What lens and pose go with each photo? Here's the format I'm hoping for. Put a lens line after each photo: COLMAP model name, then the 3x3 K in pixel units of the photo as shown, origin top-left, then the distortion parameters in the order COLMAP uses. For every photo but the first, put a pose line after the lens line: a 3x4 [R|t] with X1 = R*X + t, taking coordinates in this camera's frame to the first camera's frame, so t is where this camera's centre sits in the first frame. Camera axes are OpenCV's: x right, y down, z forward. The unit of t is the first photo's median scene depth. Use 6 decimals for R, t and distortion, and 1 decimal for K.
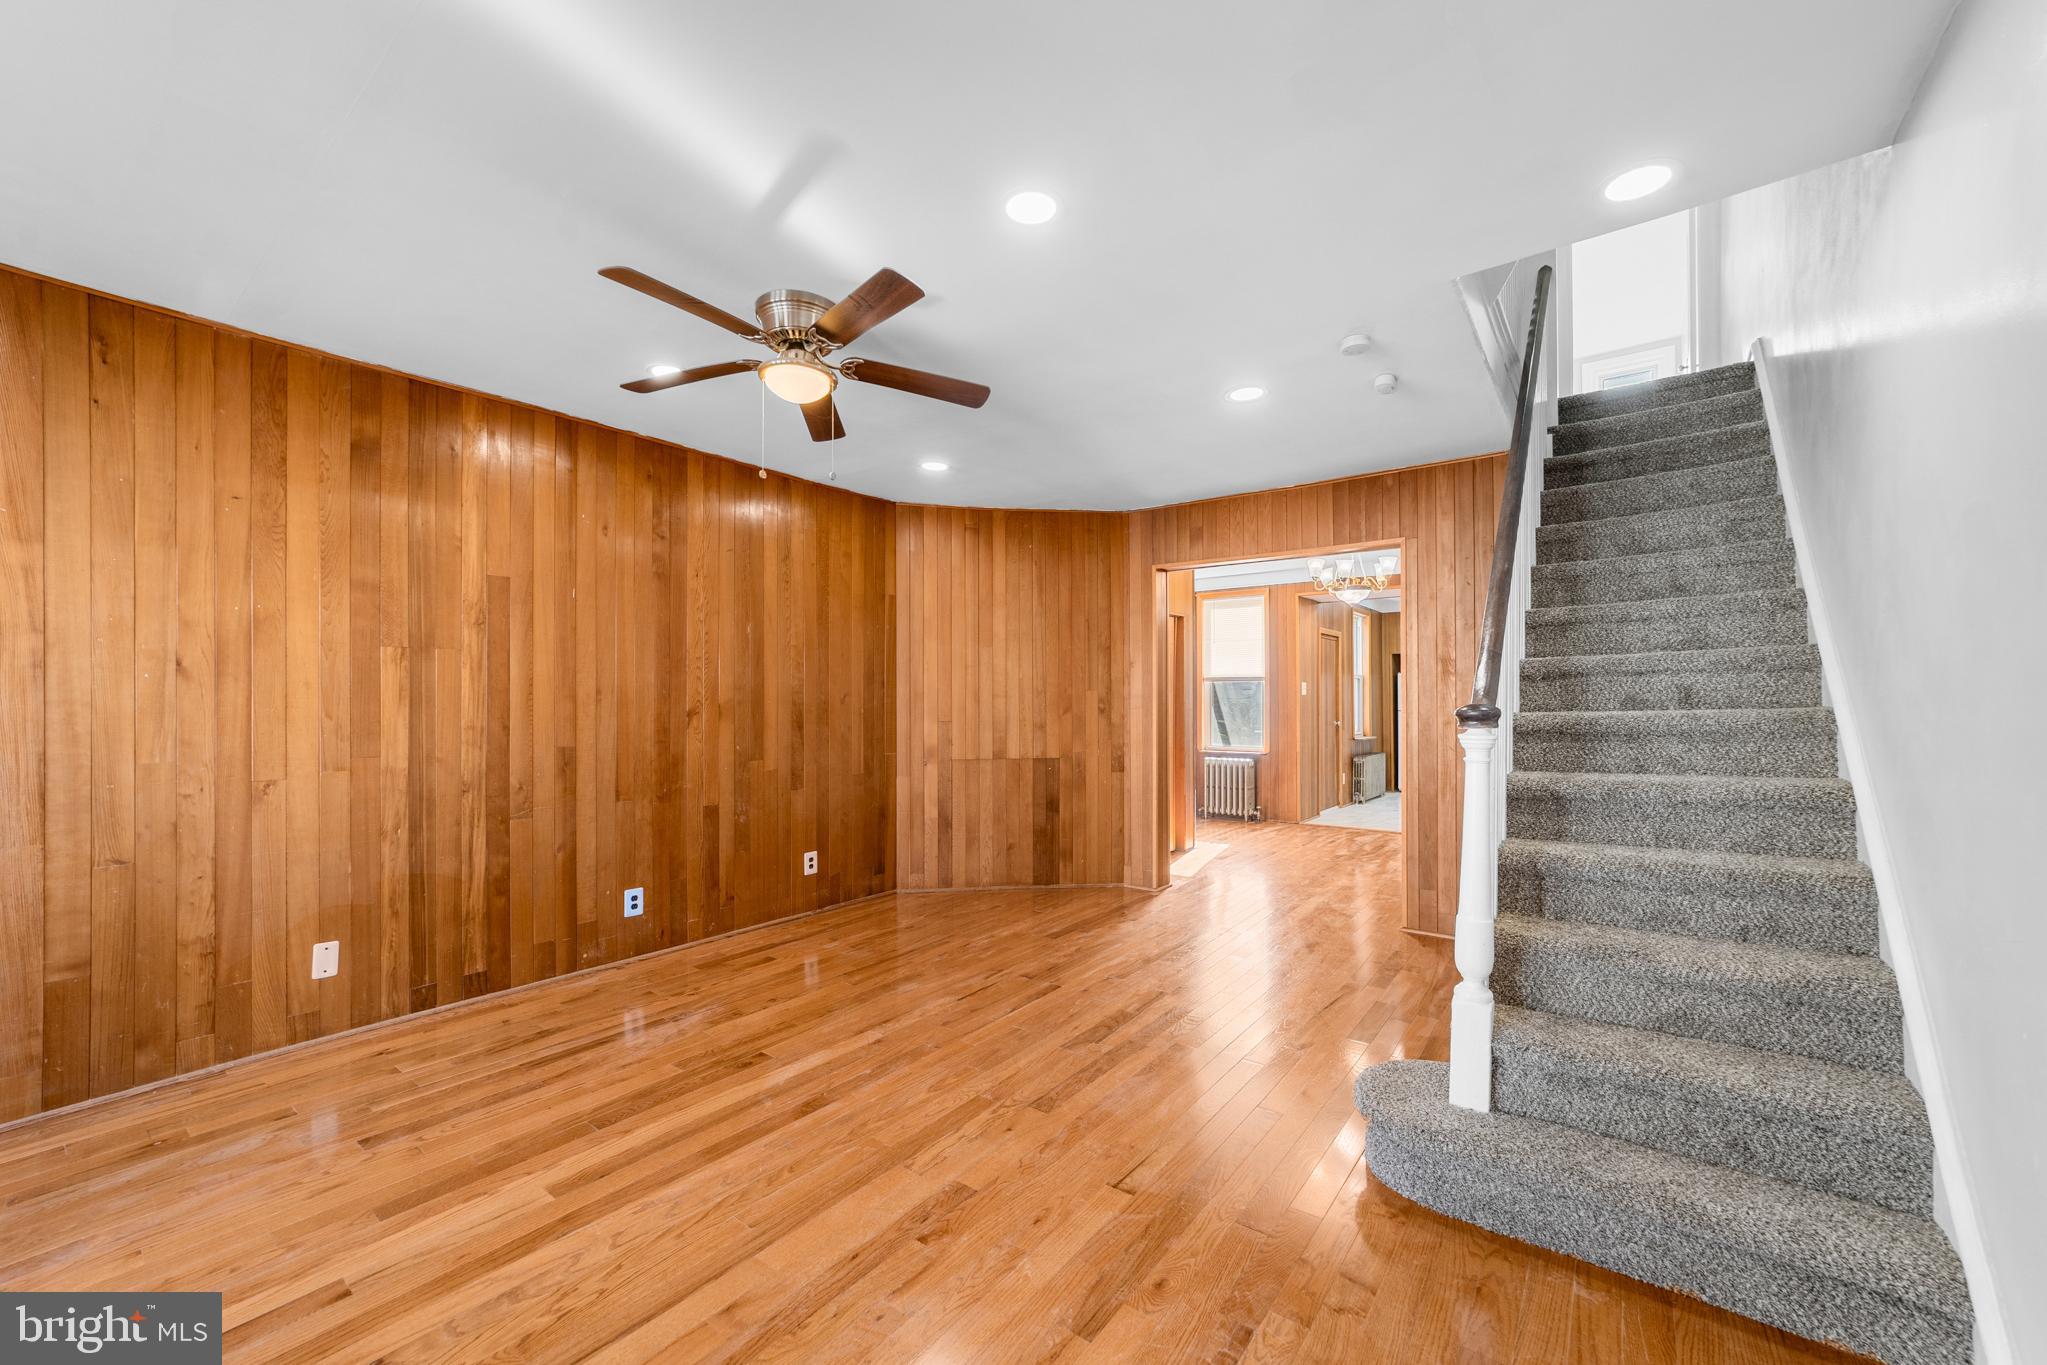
lens RADIAL K [[796.9, 0, 1006.6], [0, 796.9, 697.7], [0, 0, 1]] dist [-0.006567, 0.005054]
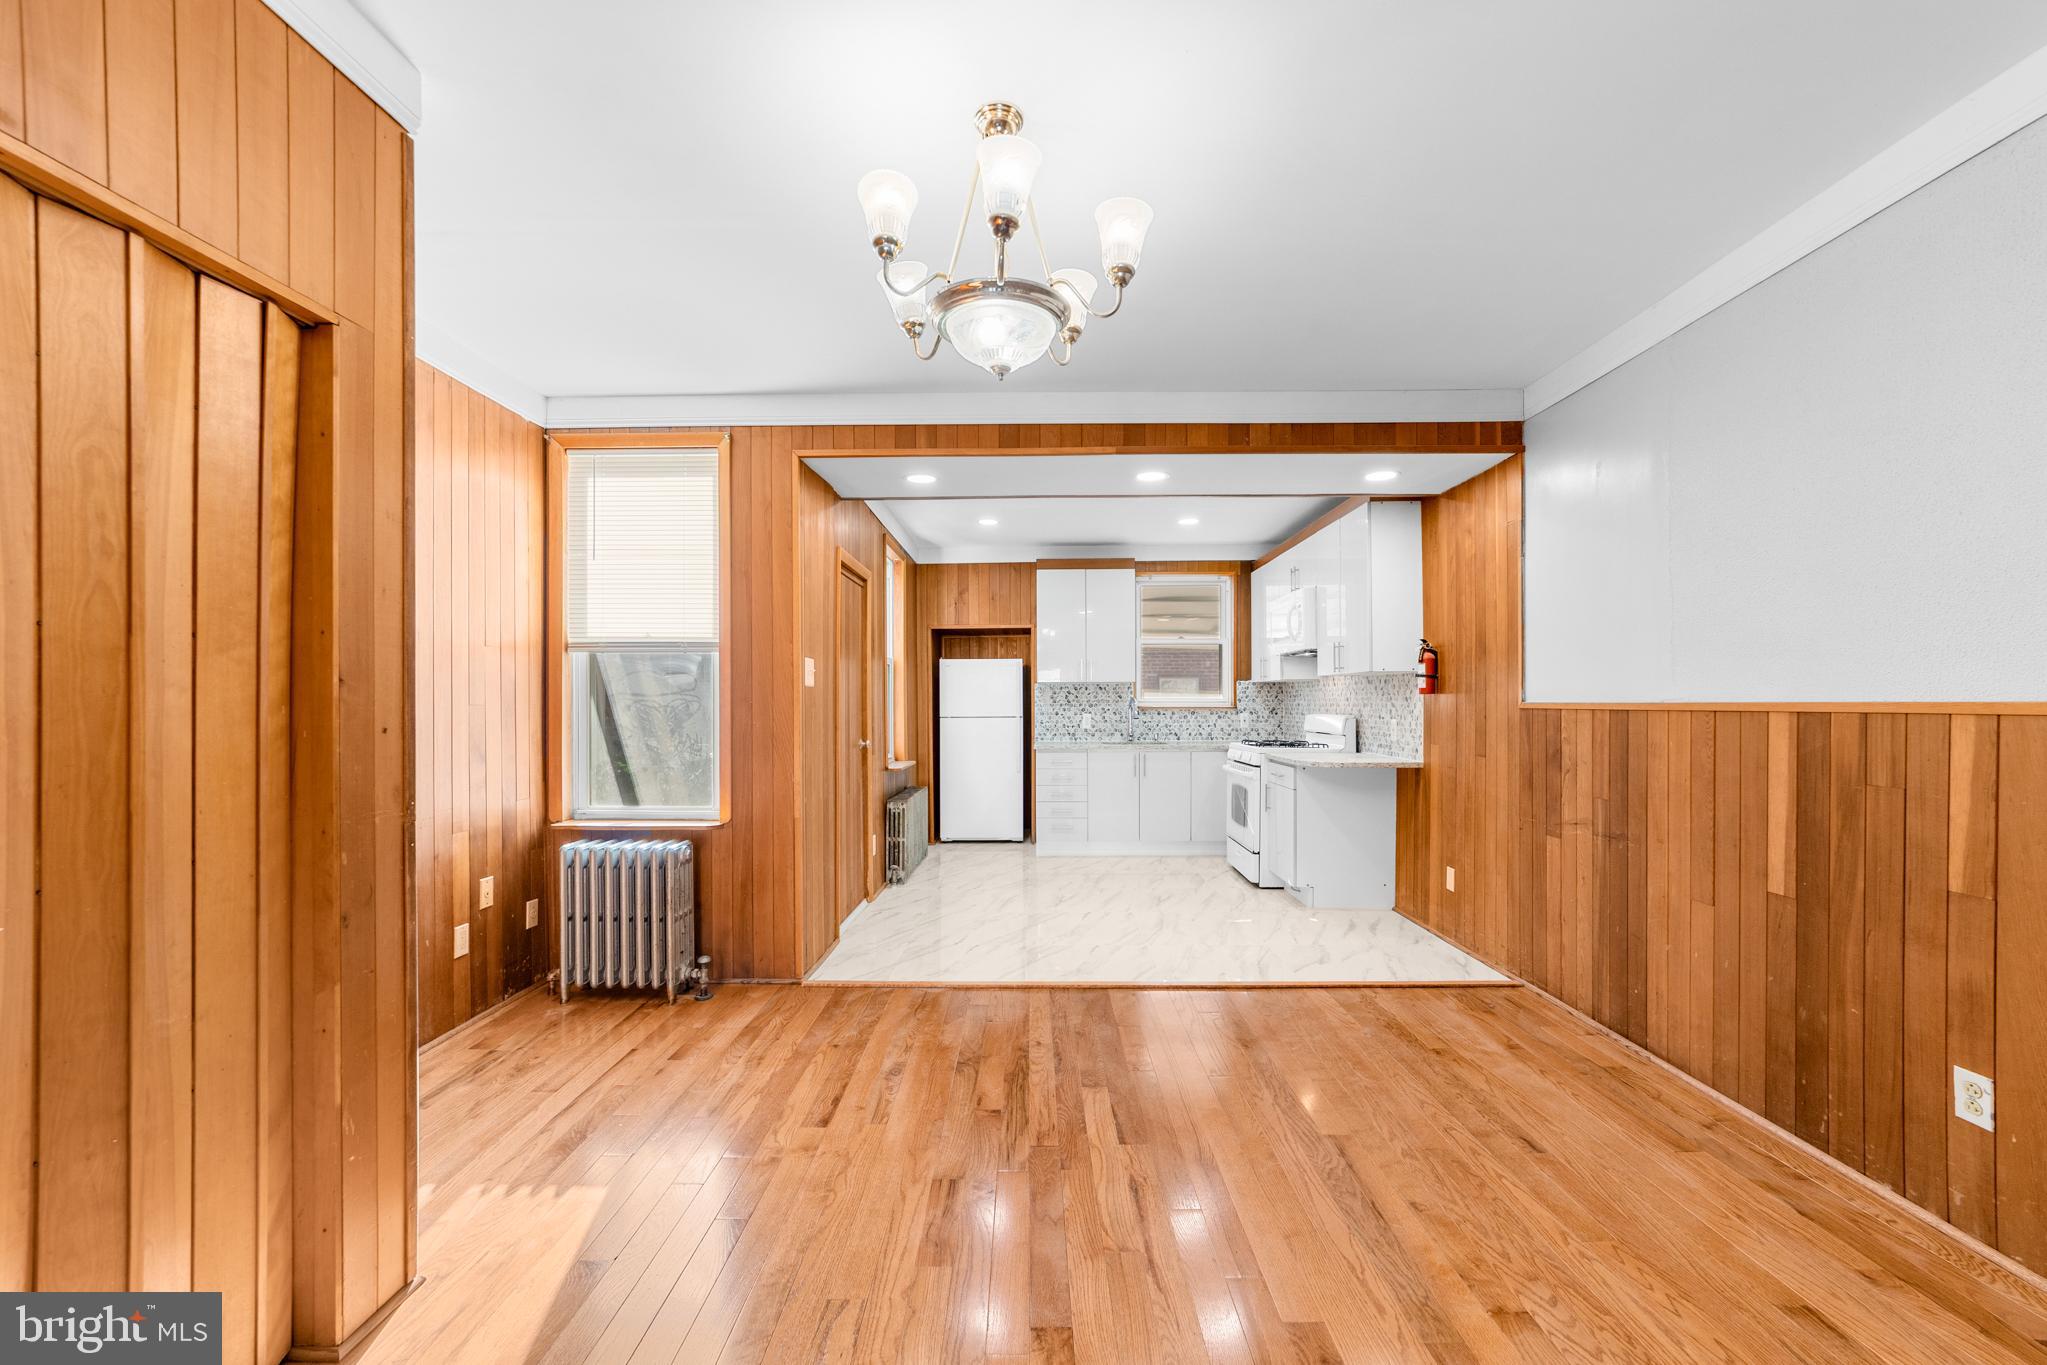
lens RADIAL K [[796.9, 0, 1021.8], [0, 796.9, 708.6], [0, 0, 1]] dist [-0.006567, 0.005054]
pose [[0.798674, -0.003463, 0.601754, 0.319013], [-0.000949, 0.999975, 0.007014, 0.009907], [-0.601764, -0.006172, 0.798650, 0.912149]]
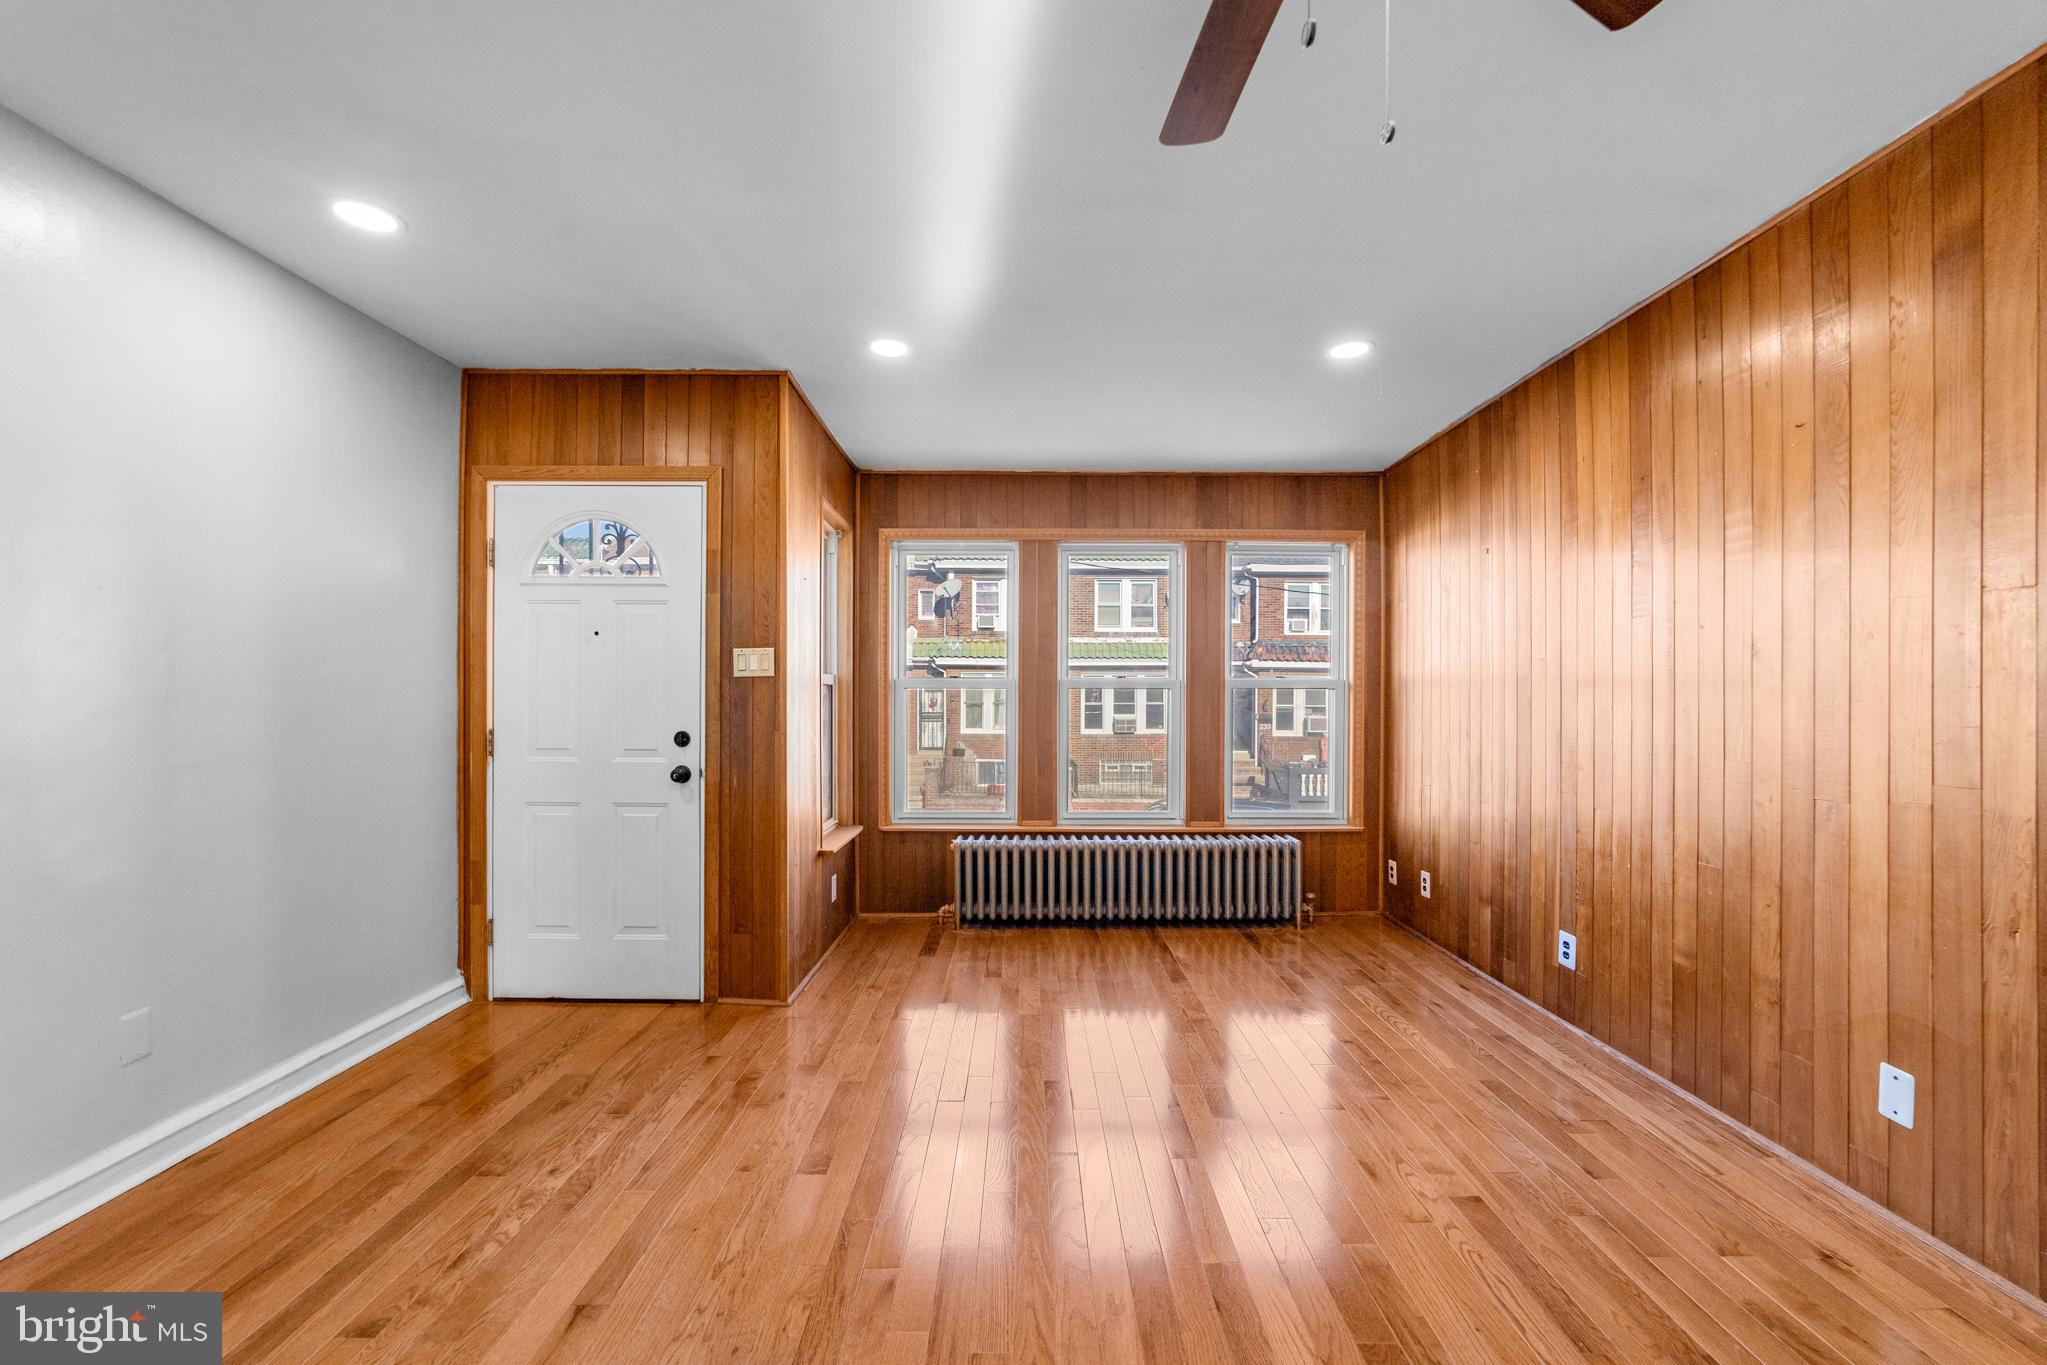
lens RADIAL K [[796.9, 0, 1038.2], [0, 796.9, 696.4], [0, 0, 1]] dist [-0.006567, 0.005054]
pose [[-0.778548, -0.000552, -0.627585, 0.047059], [0.004523, 0.999969, -0.006490, 0.006279], [0.627569, -0.007891, -0.778521, 0.618363]]
